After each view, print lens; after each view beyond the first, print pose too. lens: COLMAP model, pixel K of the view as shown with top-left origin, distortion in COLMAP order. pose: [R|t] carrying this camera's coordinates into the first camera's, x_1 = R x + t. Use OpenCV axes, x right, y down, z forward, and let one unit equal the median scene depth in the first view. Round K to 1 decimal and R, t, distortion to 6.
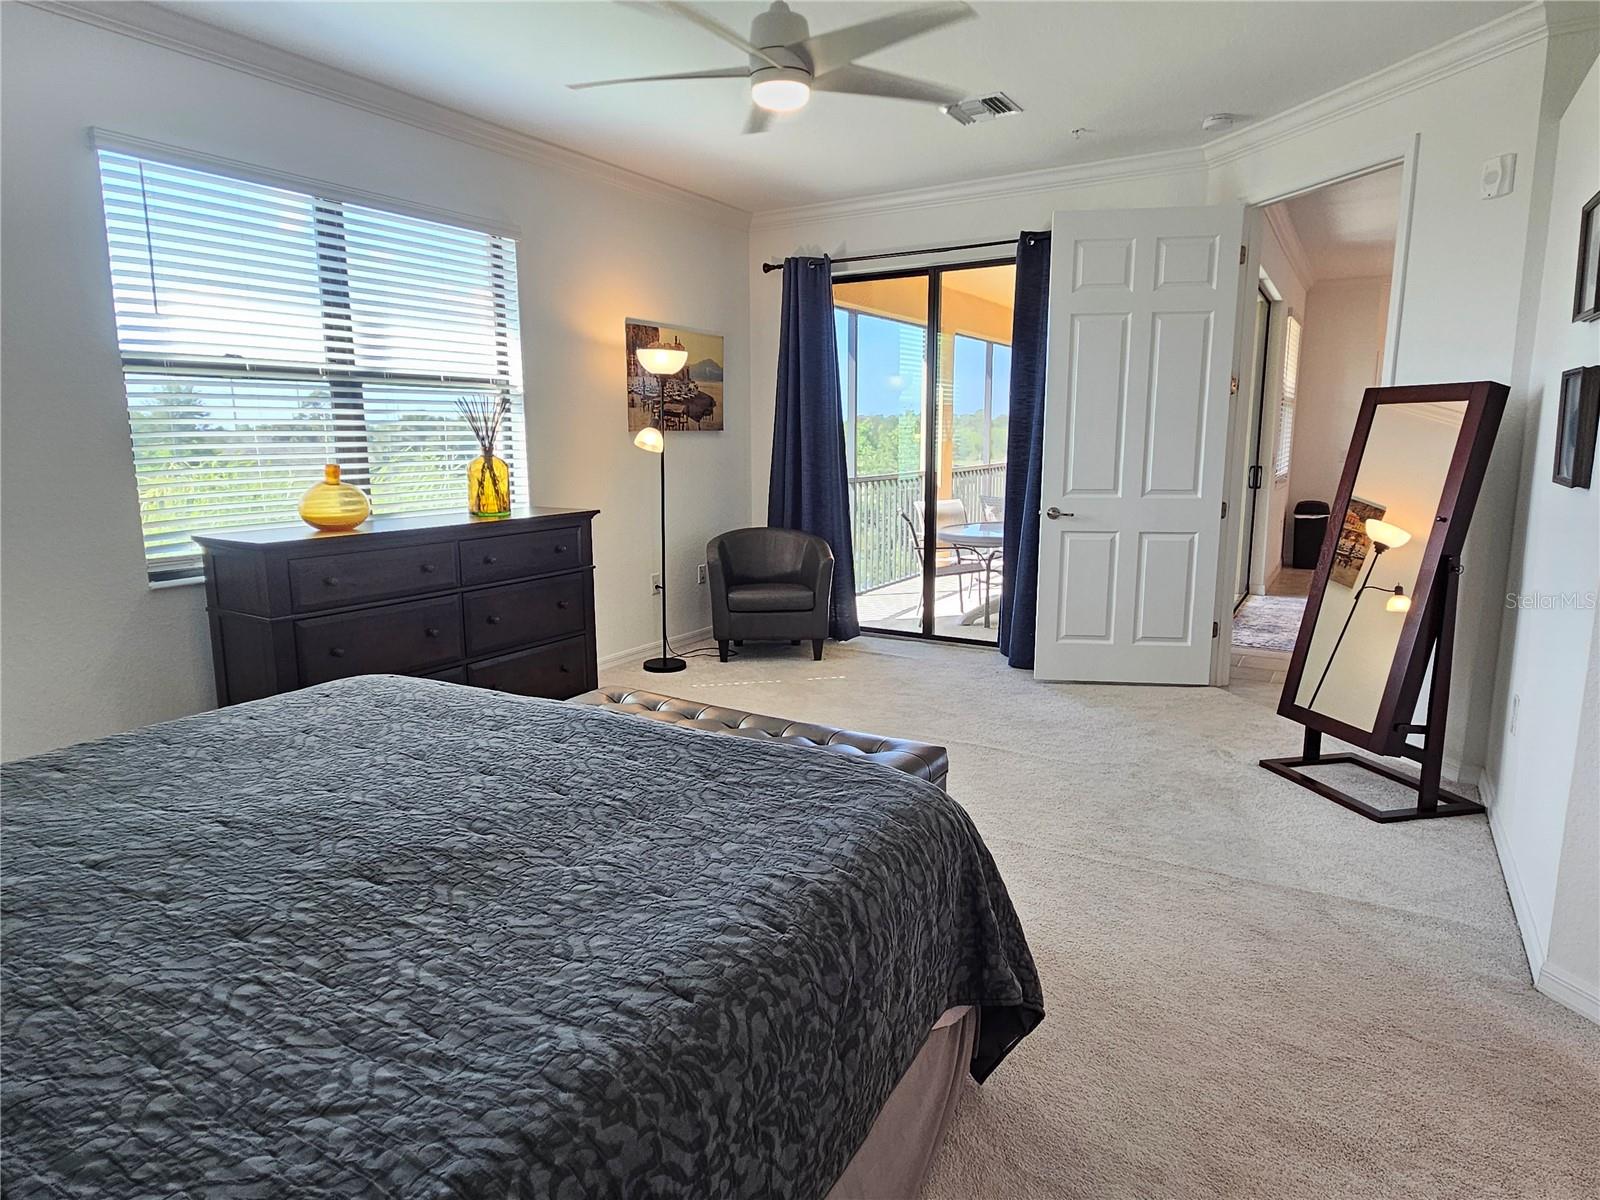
lens RADIAL K [[947.8, 0, 794.9], [0, 947.8, 595.0], [0, 0, 1]] dist [0.001174, 0.000584]
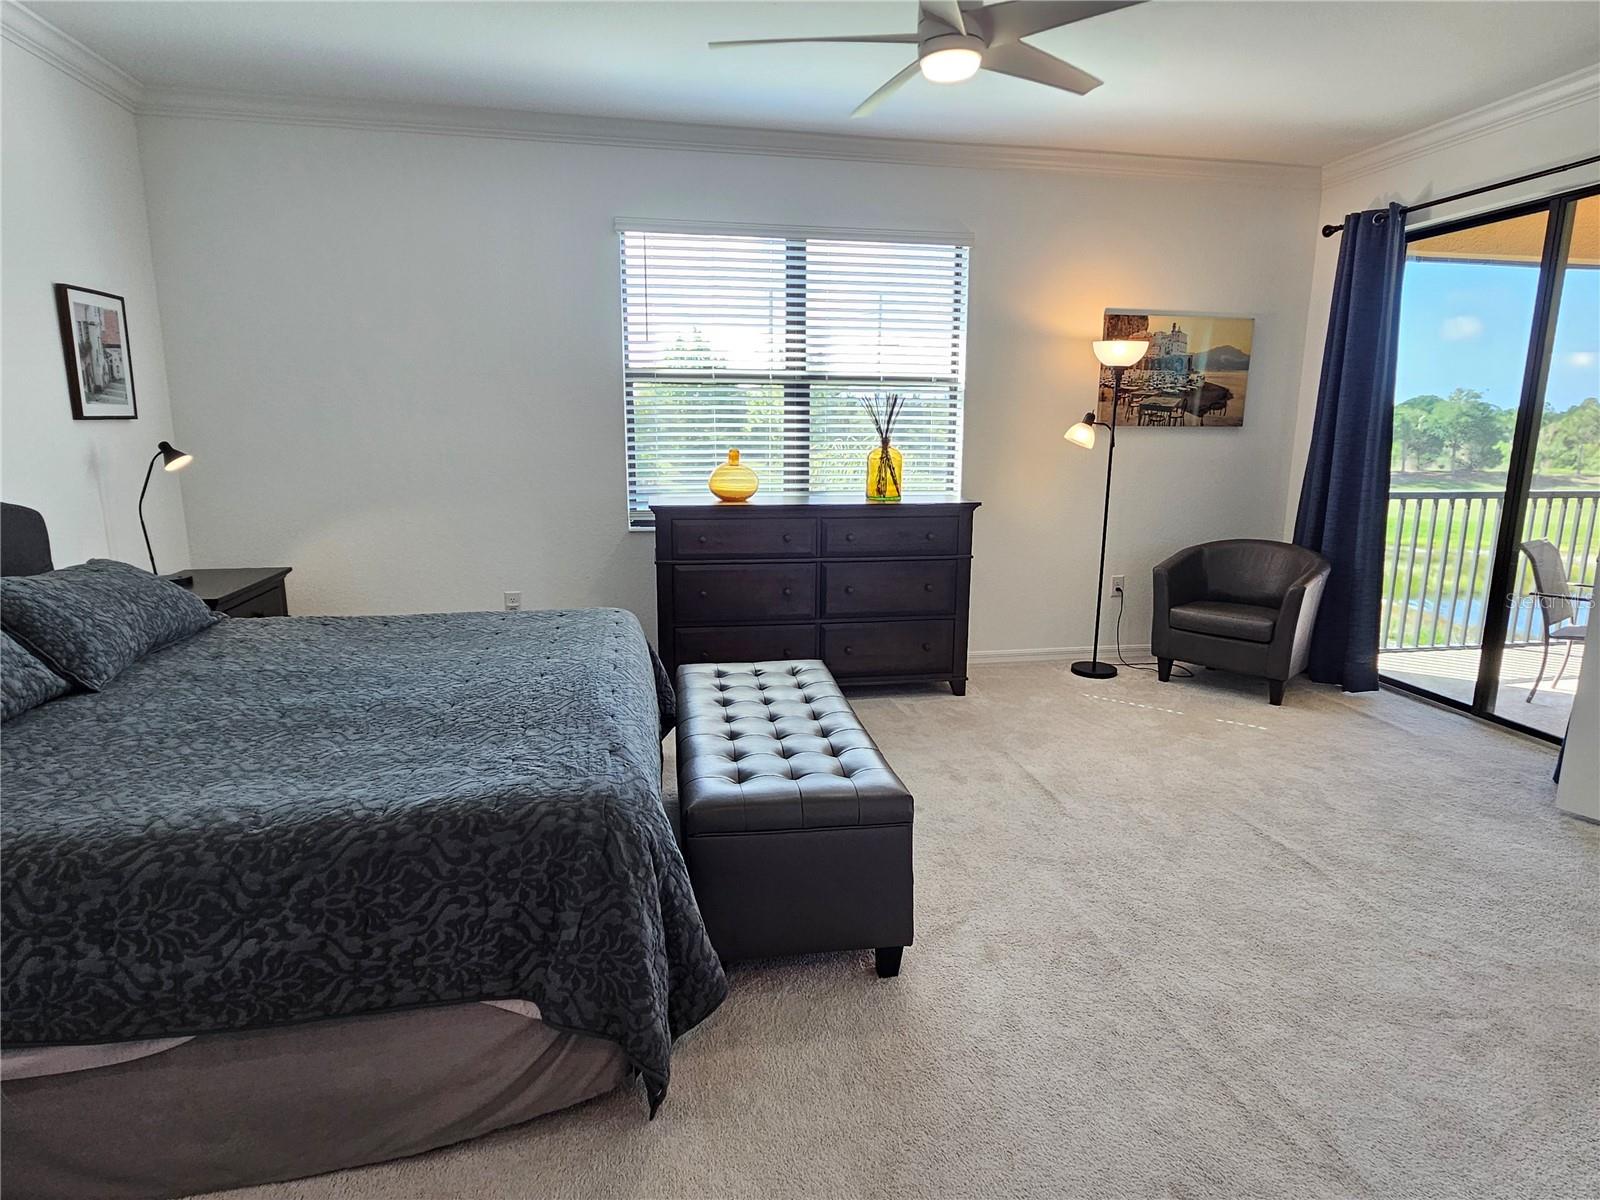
lens RADIAL K [[902.6, 0, 879.1], [0, 902.6, 594.1], [0, 0, 1]] dist [0.000342, -0.001791]
pose [[0.665319, 0.148236, -0.731695, 0.393632], [-0.135539, 0.987785, 0.076874, -0.044942], [0.734153, 0.048027, 0.677283, 0.223796]]
